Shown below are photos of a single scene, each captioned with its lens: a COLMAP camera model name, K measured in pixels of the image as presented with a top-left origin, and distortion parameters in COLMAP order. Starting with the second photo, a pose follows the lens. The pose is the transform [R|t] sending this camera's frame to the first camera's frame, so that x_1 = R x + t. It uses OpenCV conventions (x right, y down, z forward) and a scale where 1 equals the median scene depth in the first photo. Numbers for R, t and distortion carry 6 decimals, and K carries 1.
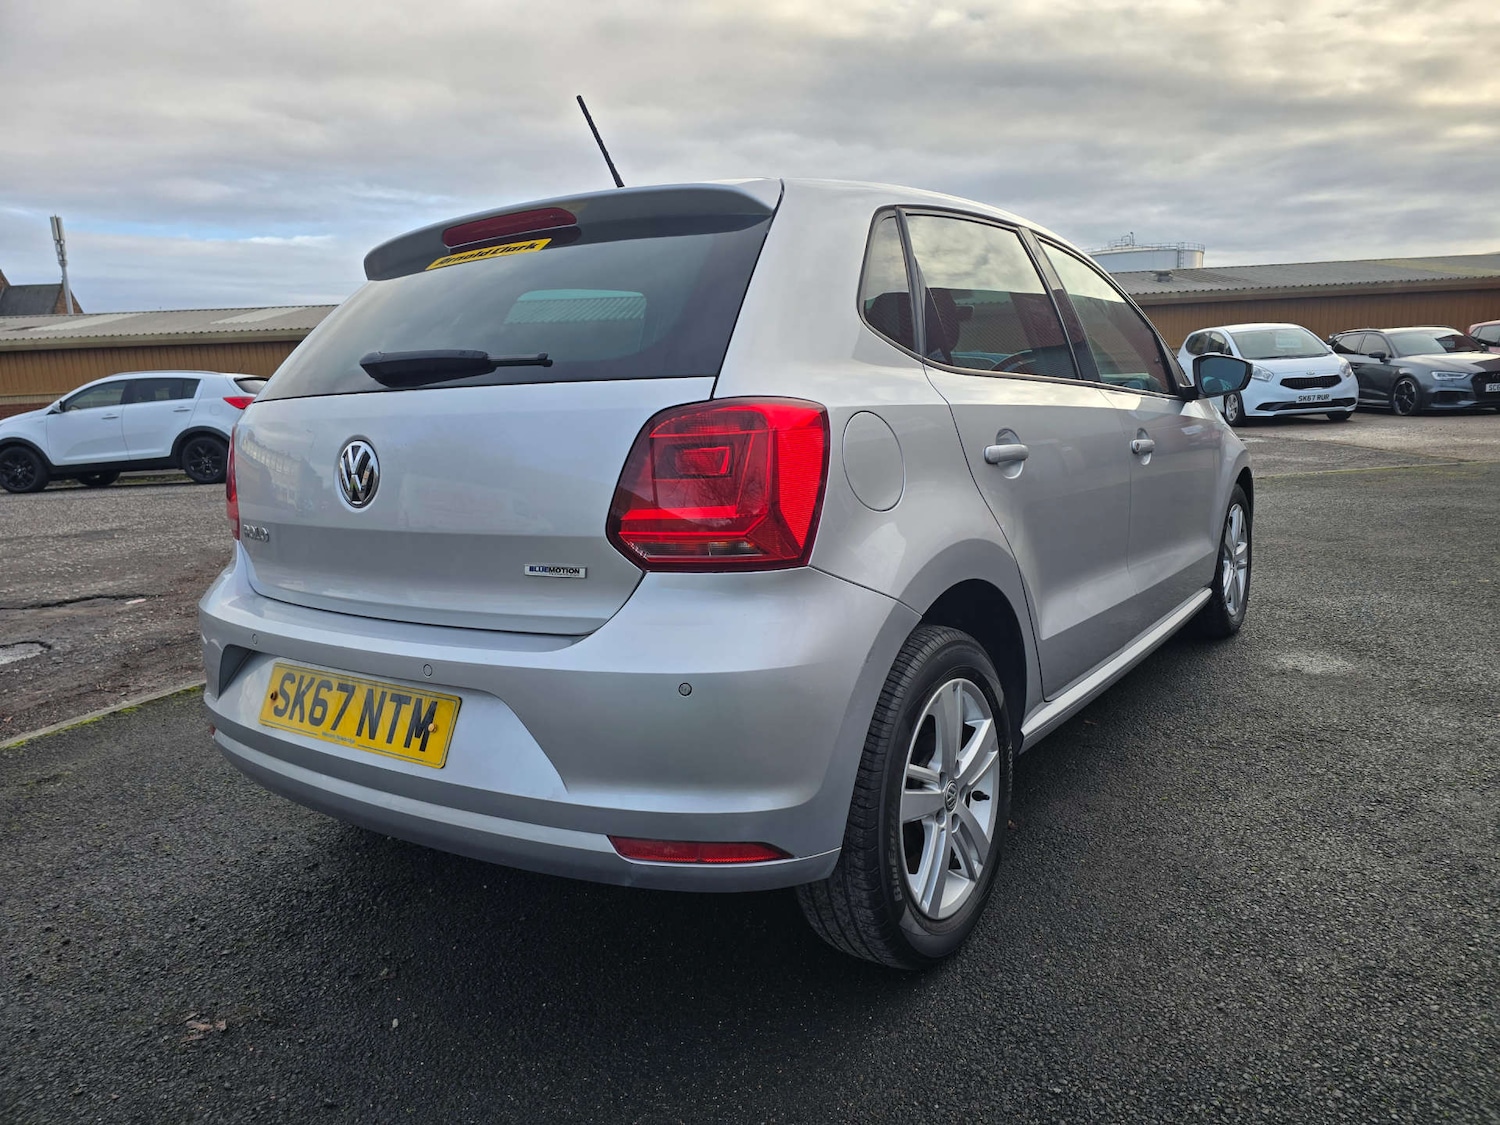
lens RADIAL K [[1013.1, 0, 755.2], [0, 1013.1, 554.6], [0, 0, 1]] dist [0.062884, -0.057489]
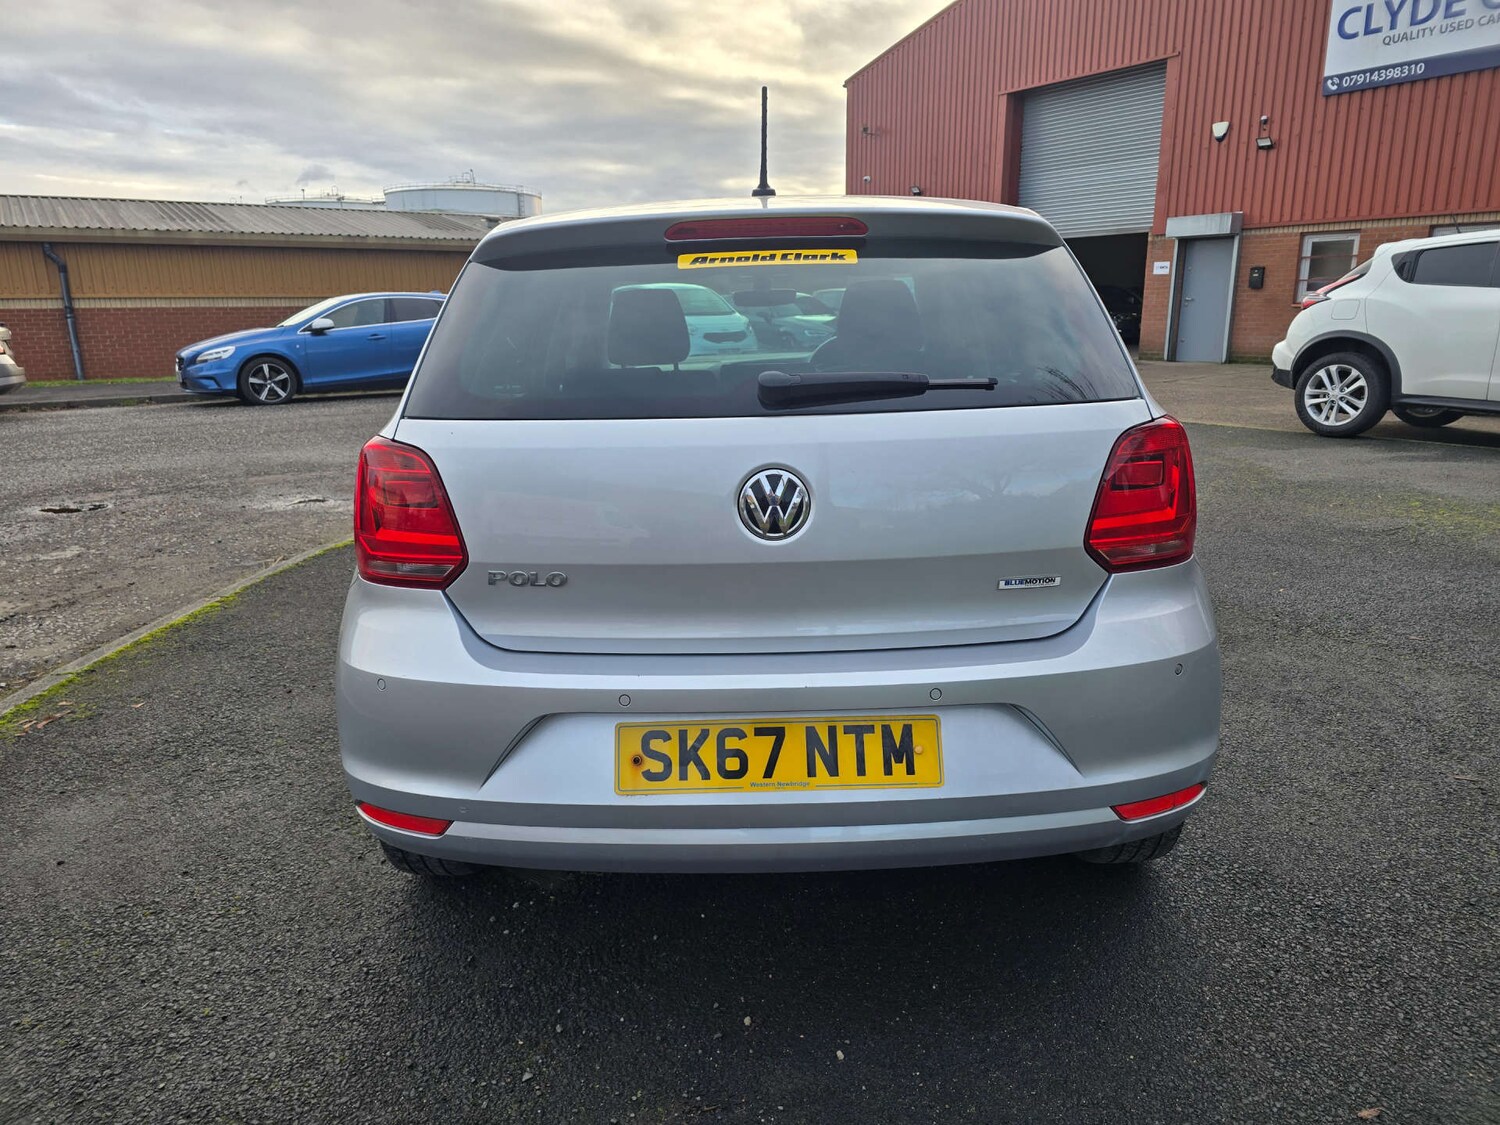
lens RADIAL K [[1017.1, 0, 760.4], [0, 1017.1, 548.9], [0, 0, 1]] dist [0.063539, -0.053777]
pose [[0.820248, -0.103383, 0.562588, -0.887385], [0.073216, 0.994417, 0.075988, -0.104629], [-0.567303, -0.021138, 0.823238, 0.230867]]
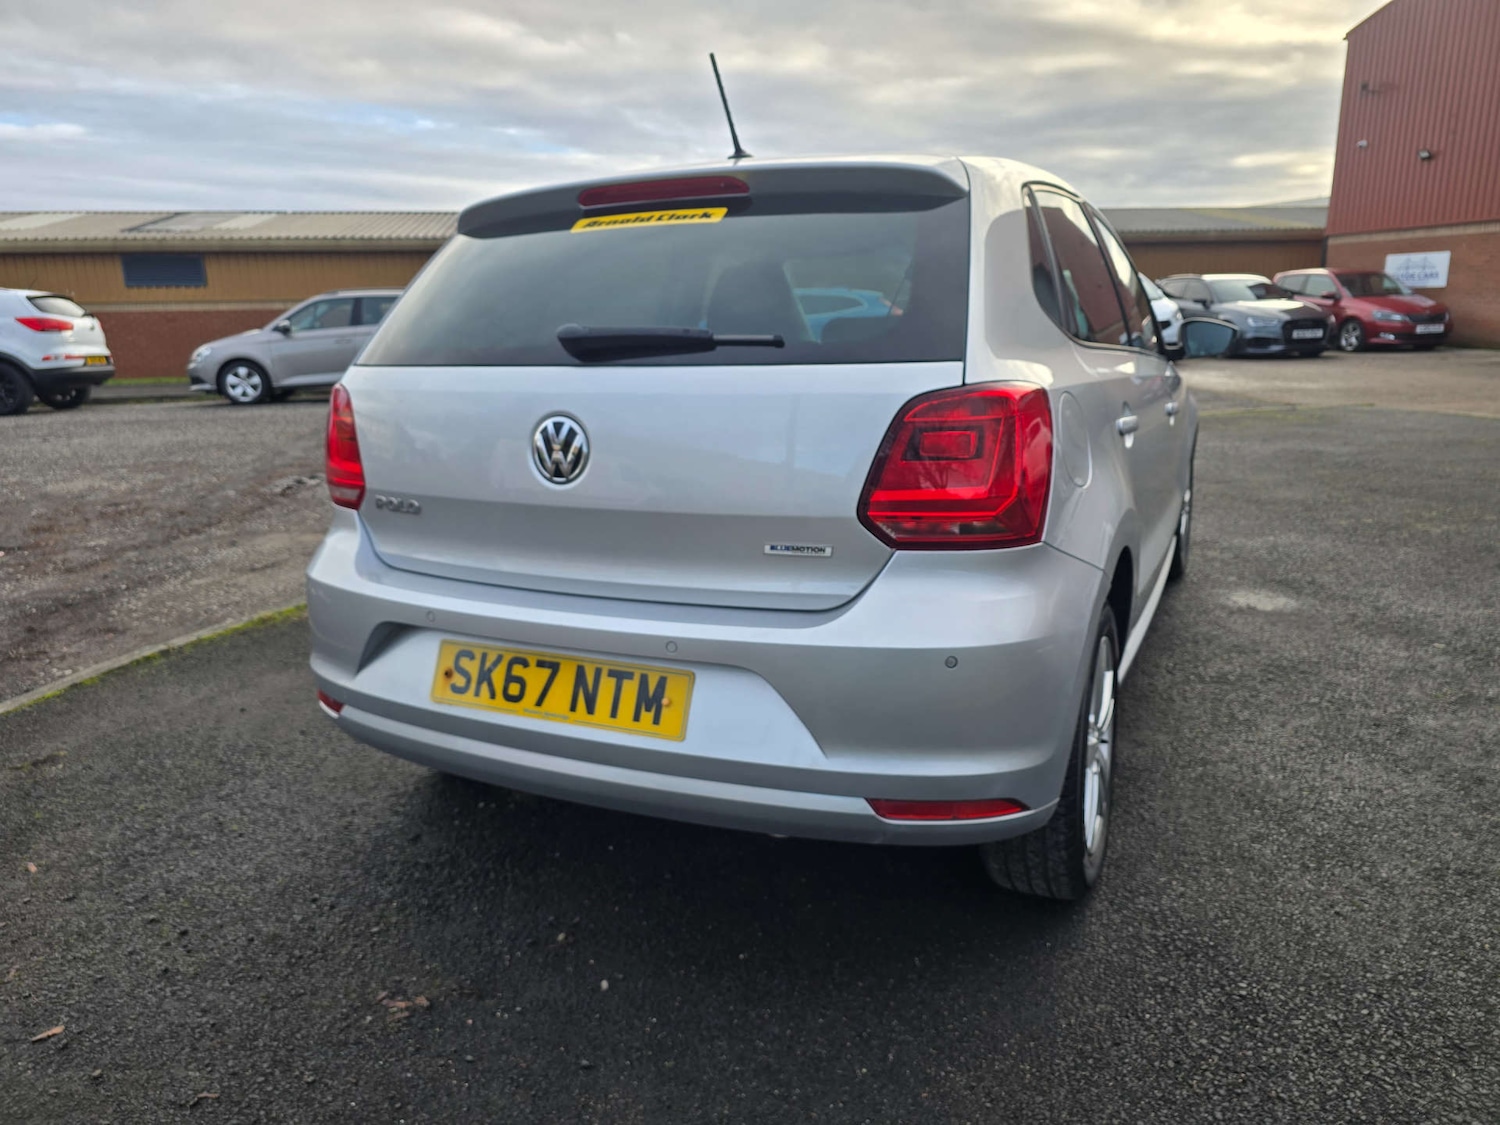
lens RADIAL K [[1024.9, 0, 754.7], [0, 1024.9, 562.3], [0, 0, 1]] dist [0.059056, -0.062118]
pose [[0.985771, -0.017758, 0.167151, -0.355325], [0.005535, 0.997294, 0.073309, -0.040667], [-0.168001, -0.071341, 0.983202, -0.015556]]
